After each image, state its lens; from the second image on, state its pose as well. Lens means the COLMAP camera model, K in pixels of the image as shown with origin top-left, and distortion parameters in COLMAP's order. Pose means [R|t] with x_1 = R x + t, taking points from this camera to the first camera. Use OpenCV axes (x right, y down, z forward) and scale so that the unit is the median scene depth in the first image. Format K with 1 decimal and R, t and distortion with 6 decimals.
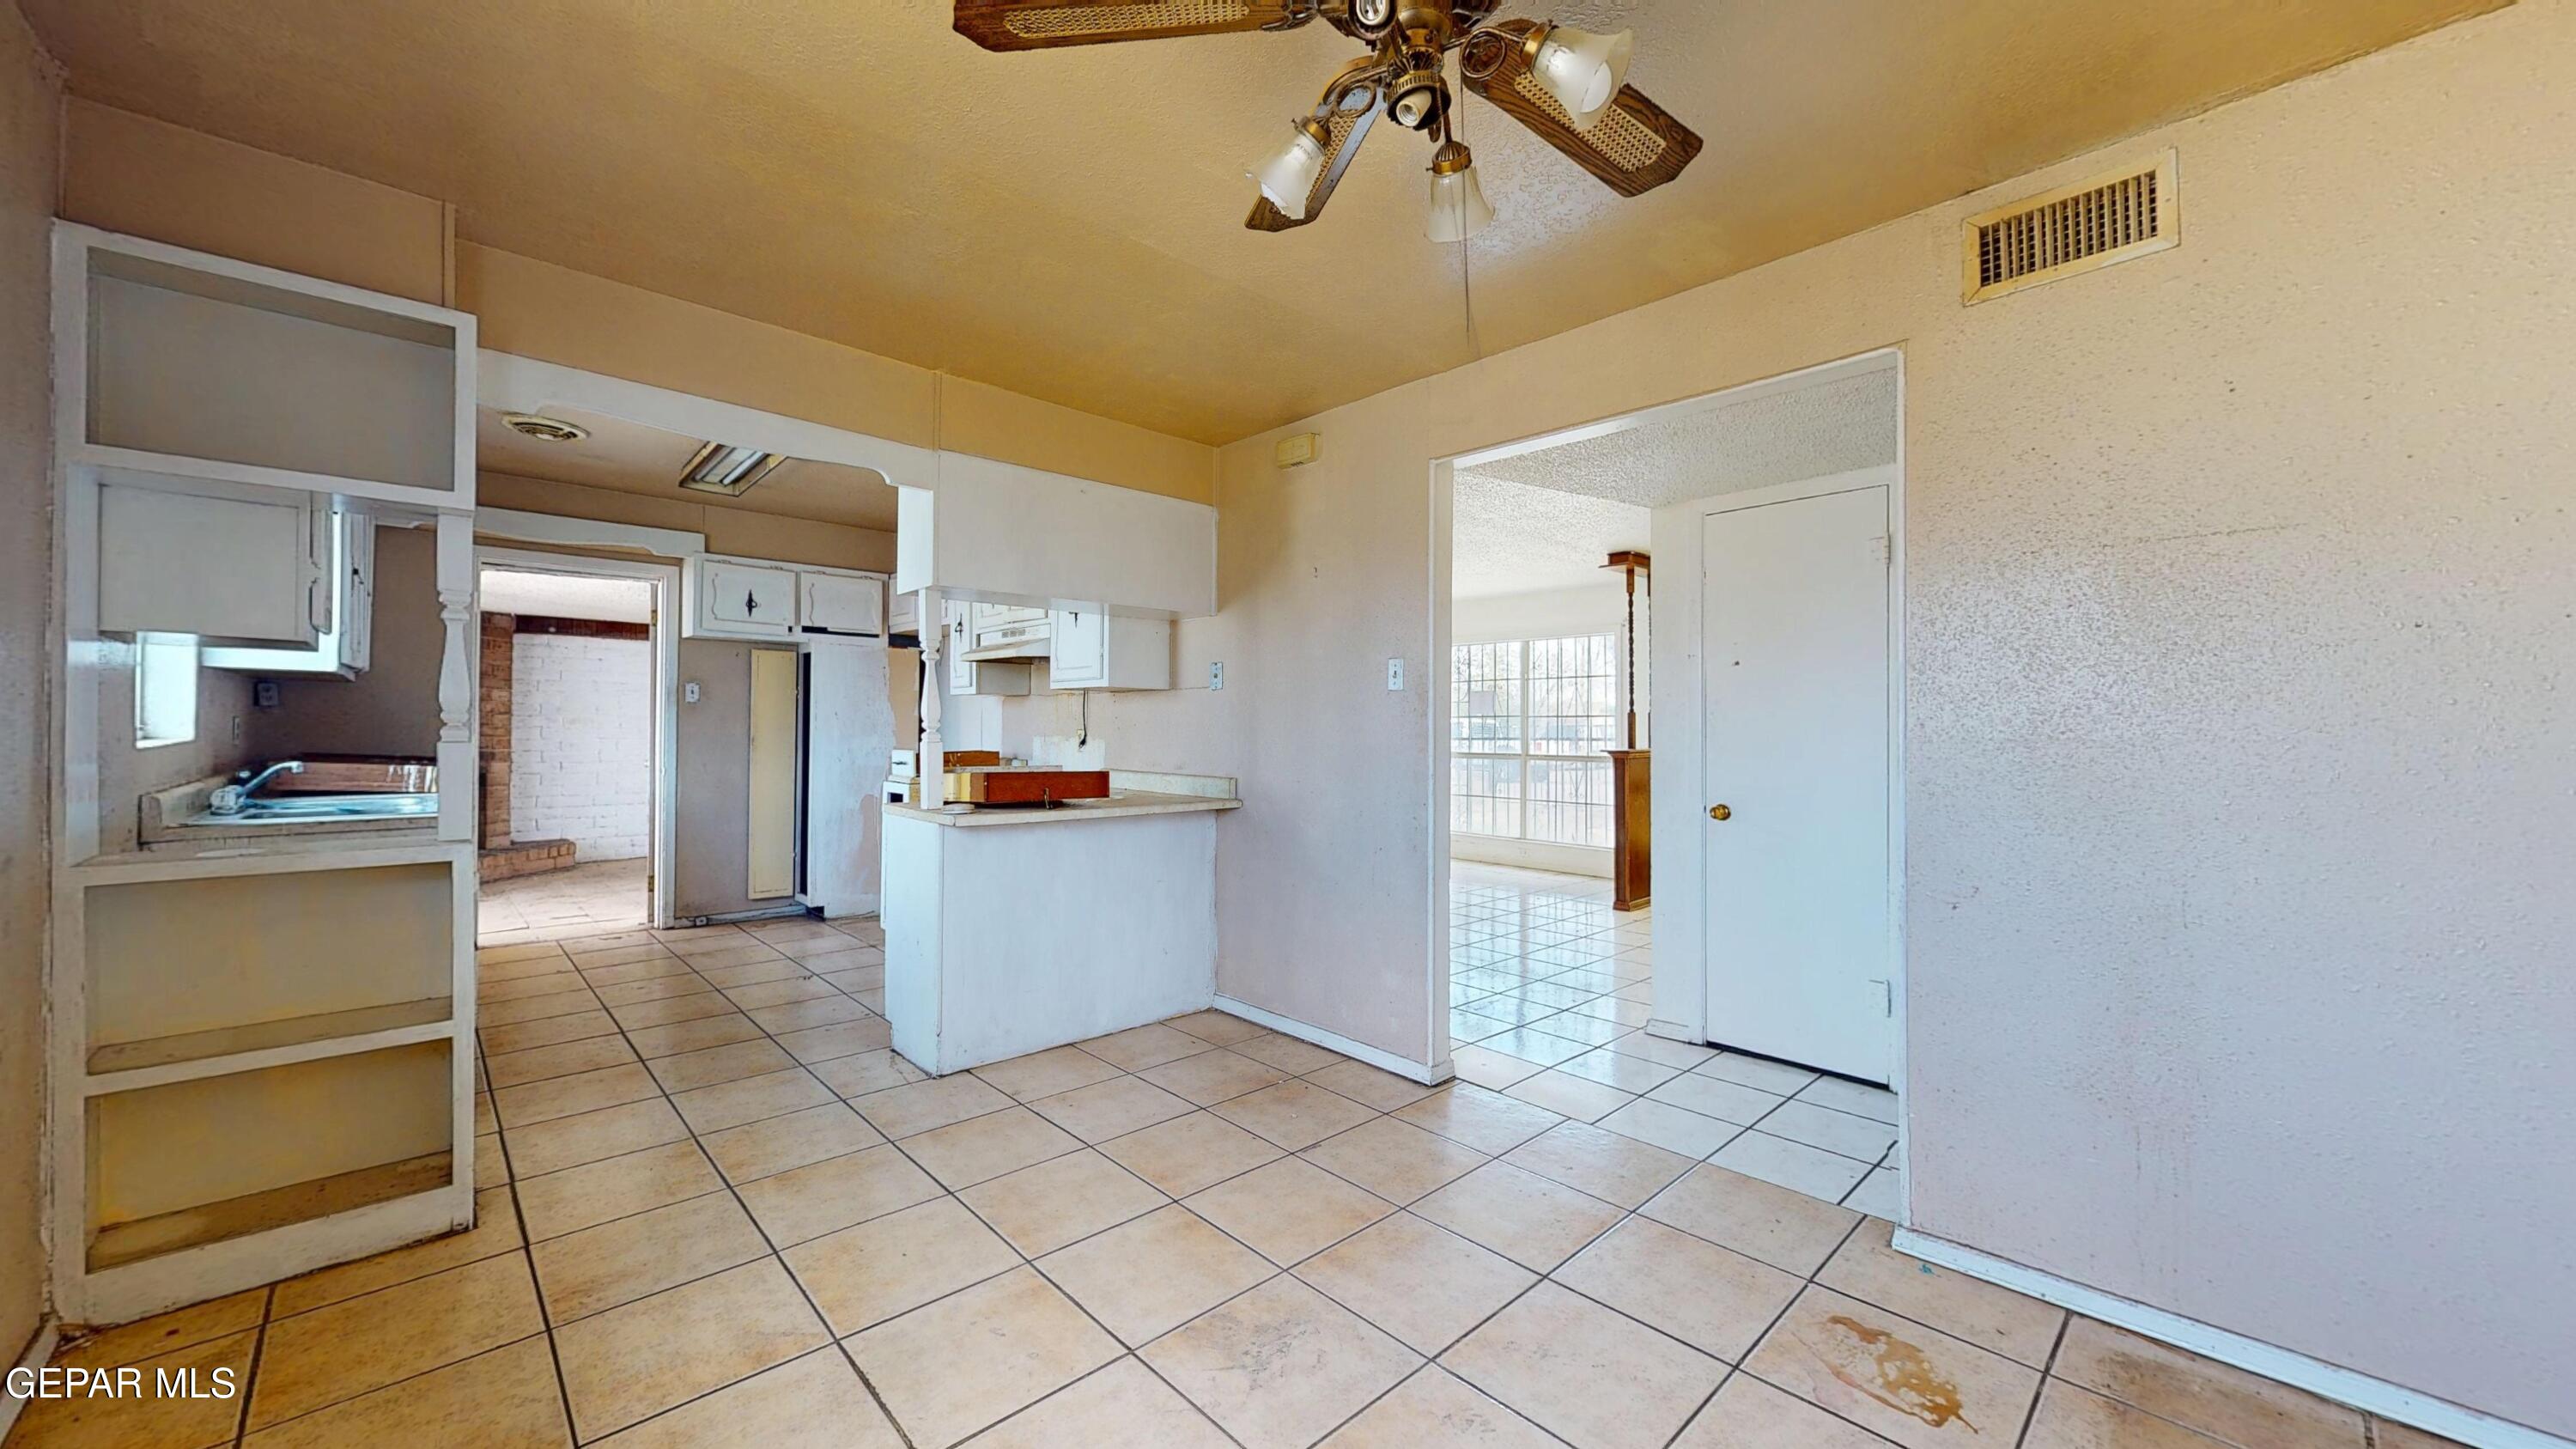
lens RADIAL K [[939.4, 0, 1288.0], [0, 939.4, 724.5], [0, 0, 1]] dist [-0.001016, 0.000040]
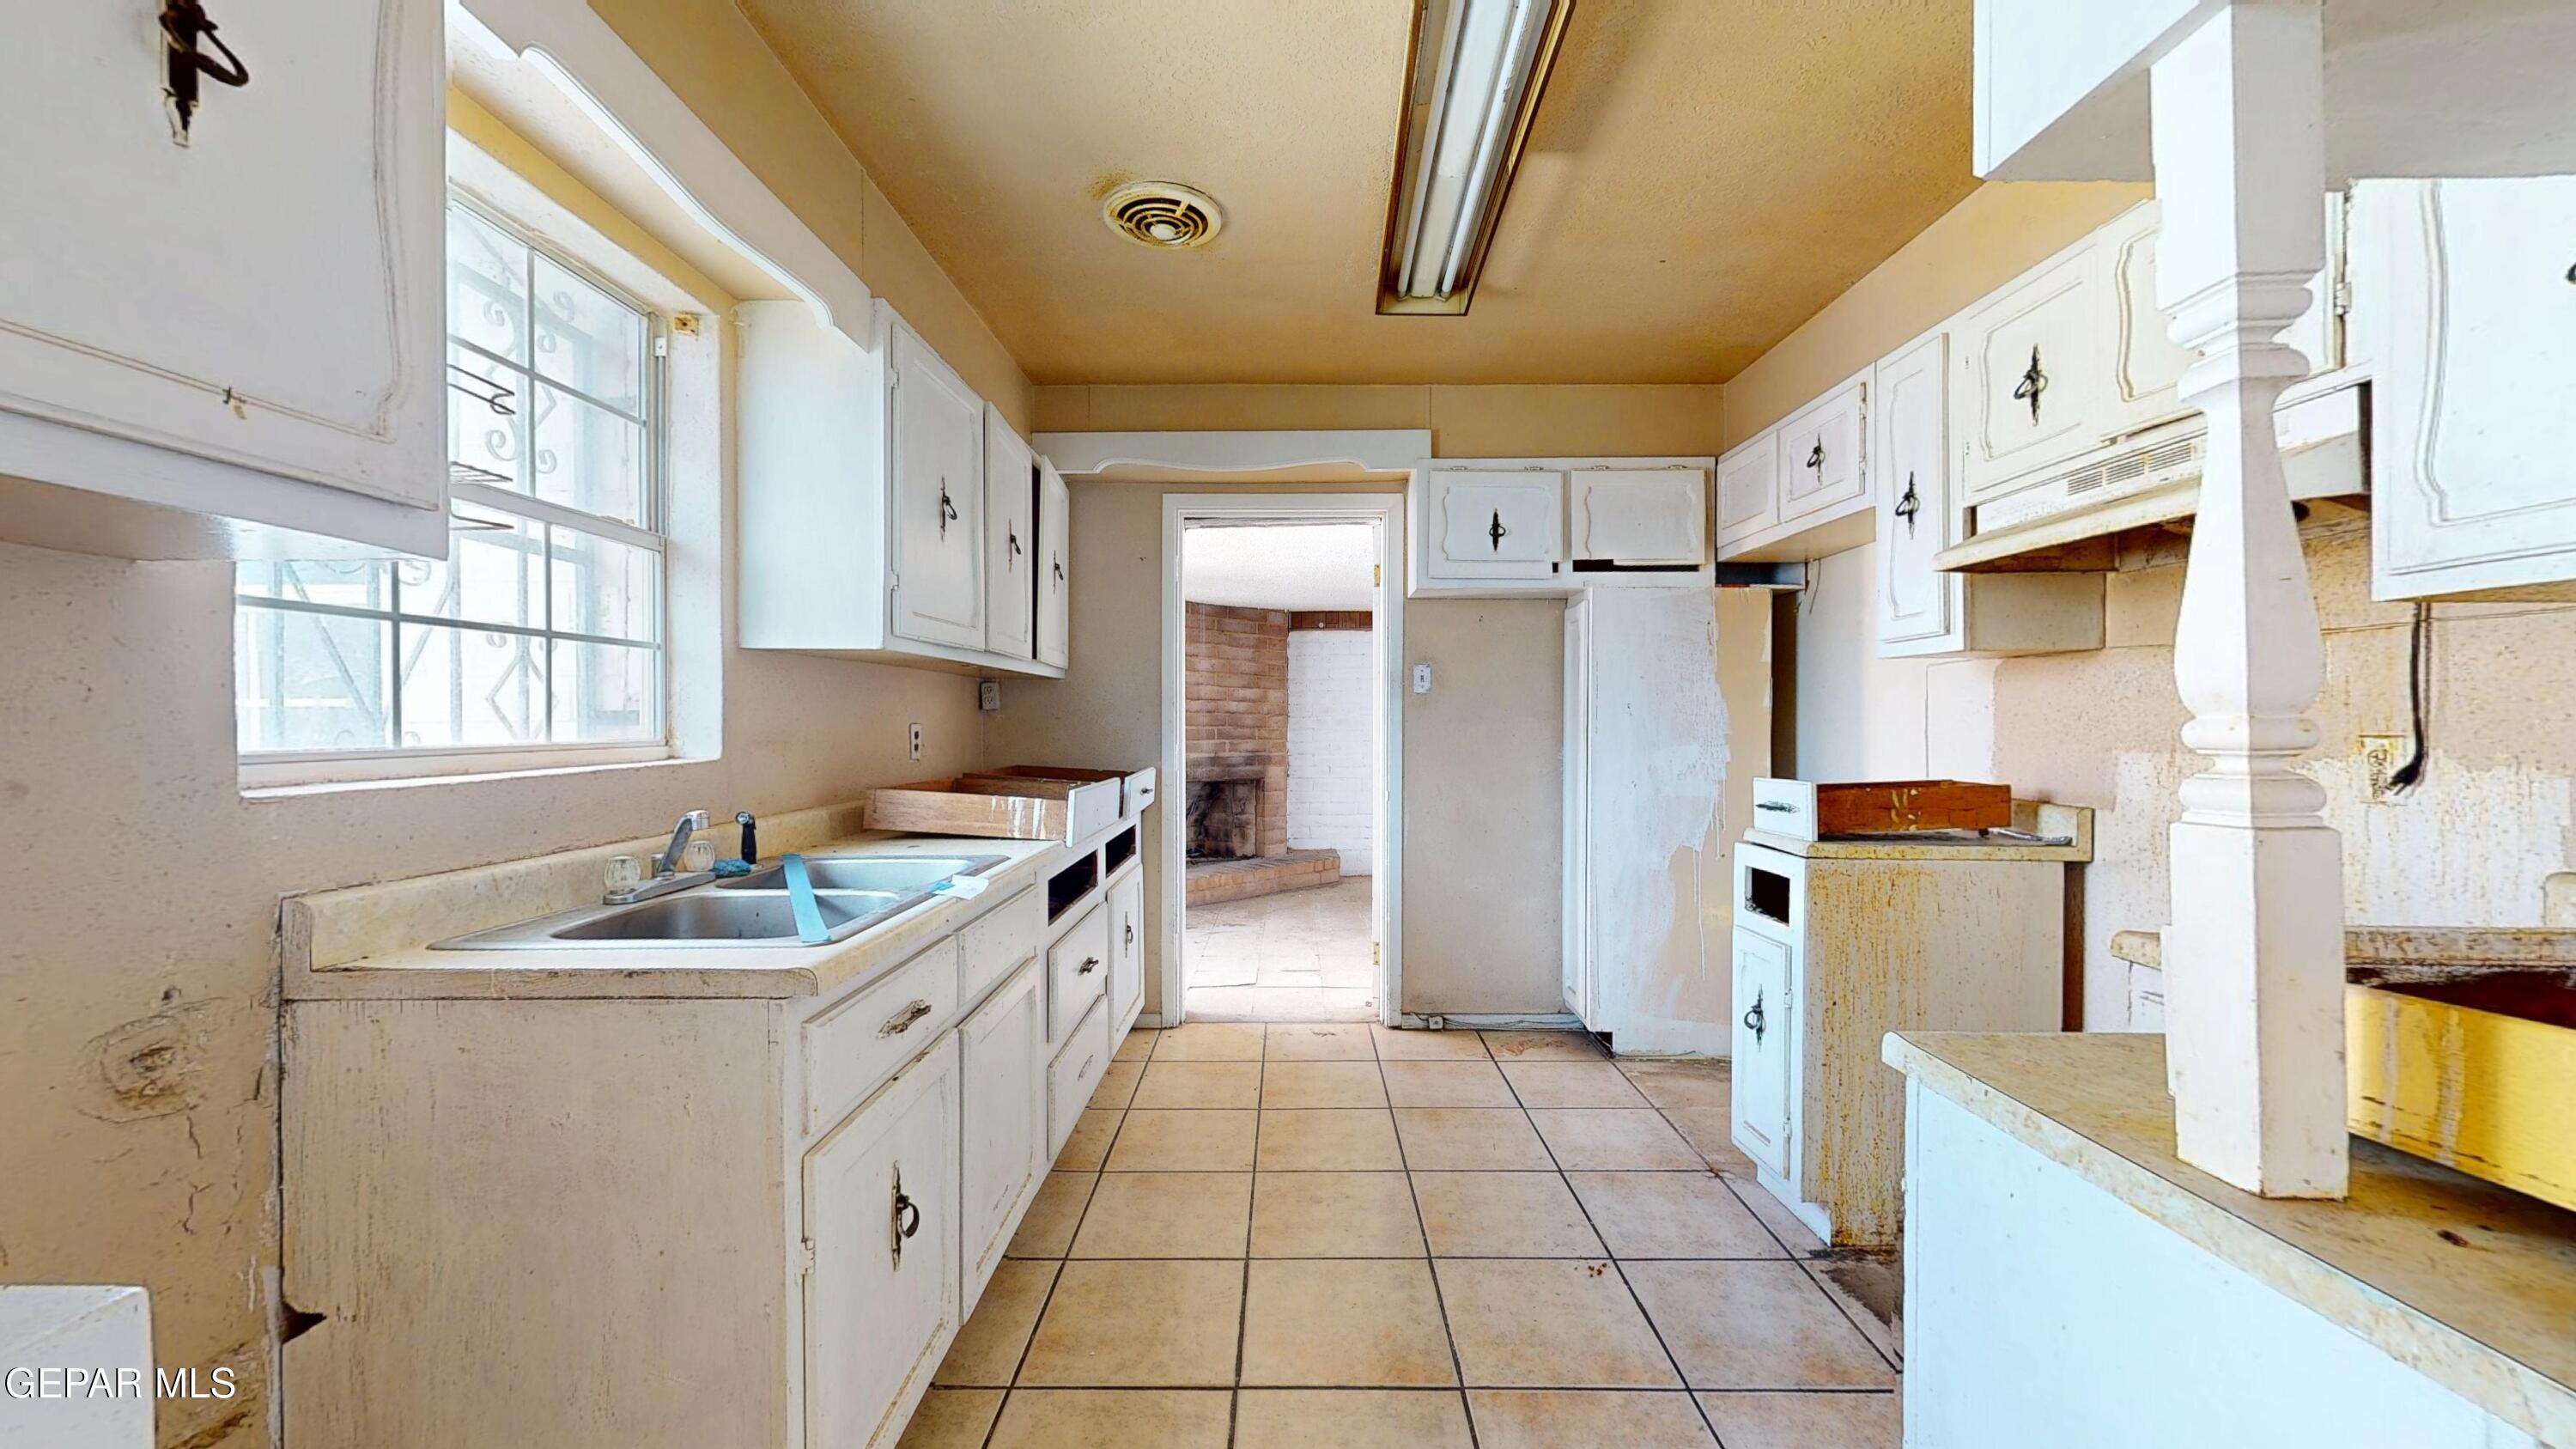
lens RADIAL K [[939.4, 0, 1288.0], [0, 939.4, 724.5], [0, 0, 1]] dist [-0.001016, 0.000040]
pose [[0.723223, -0.007873, -0.690570, -0.240243], [0.010295, 0.999947, -0.000618, -0.002143], [0.690538, -0.006663, 0.723266, 0.447847]]
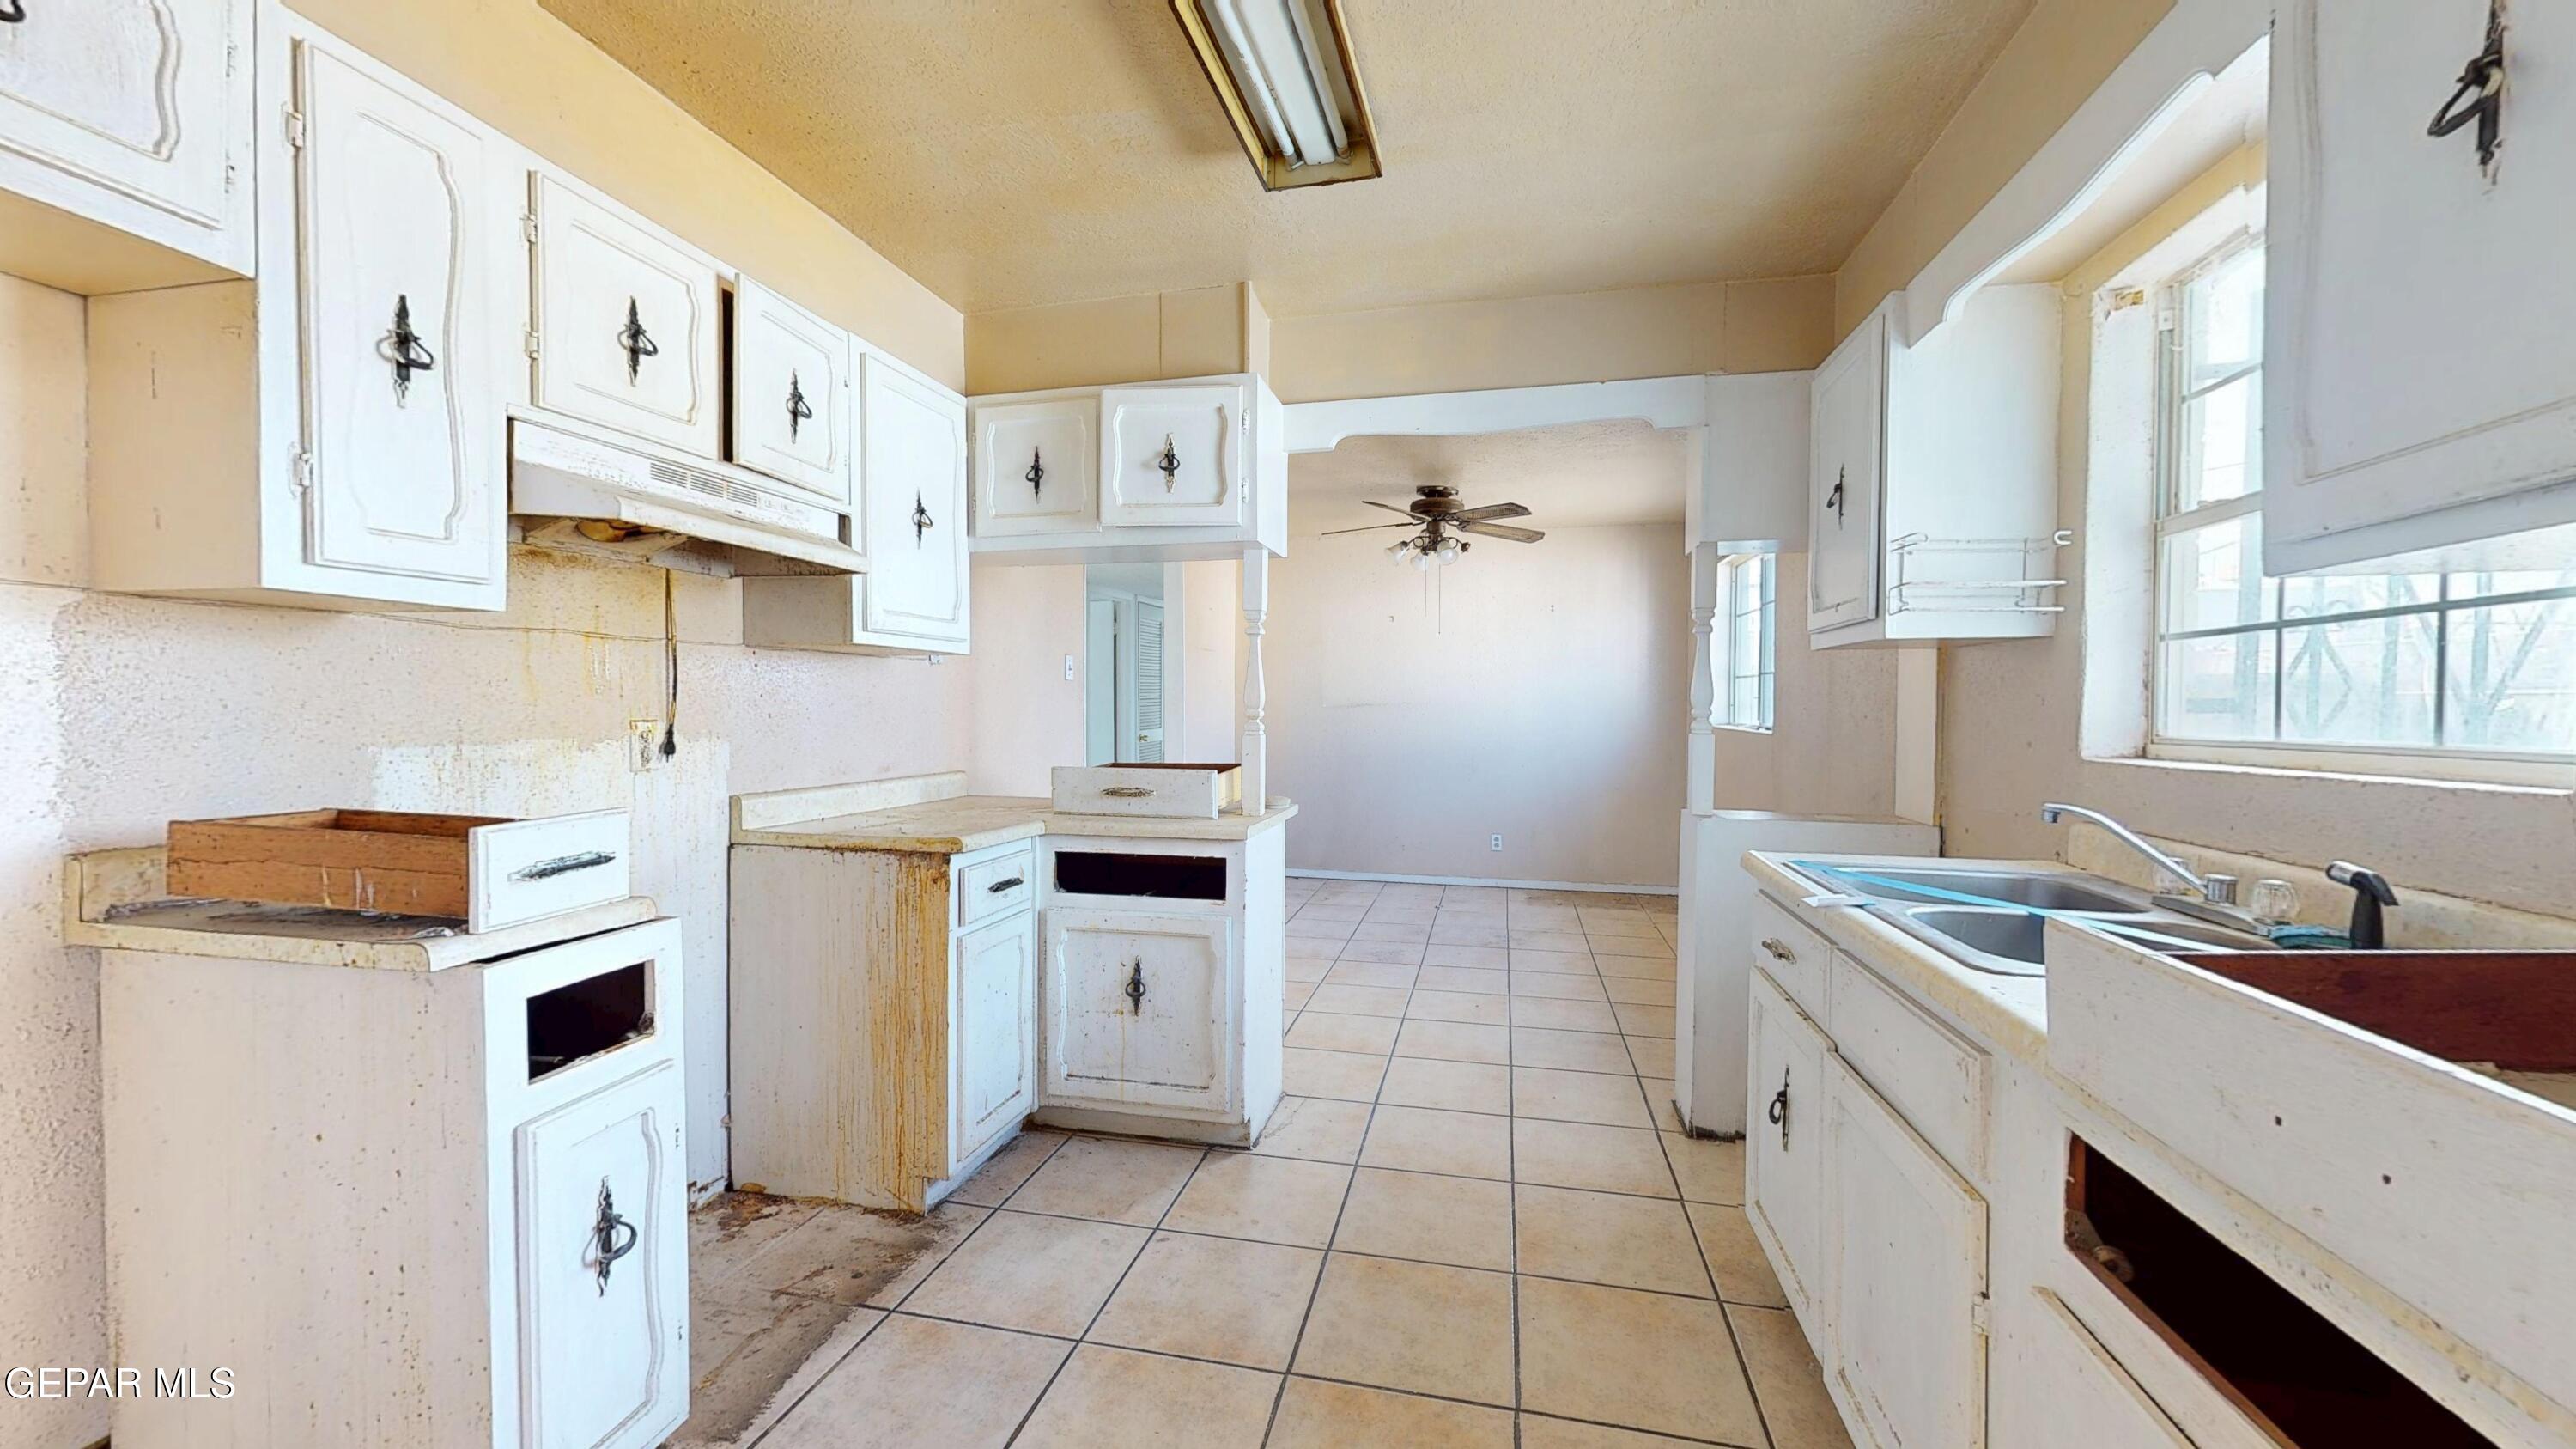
lens RADIAL K [[939.4, 0, 1288.0], [0, 939.4, 724.5], [0, 0, 1]] dist [-0.001016, 0.000040]
pose [[-0.553790, -0.027520, 0.832201, -0.668066], [-0.013614, 0.999619, 0.023997, -0.006604], [-0.832545, 0.001960, -0.553954, 0.882288]]
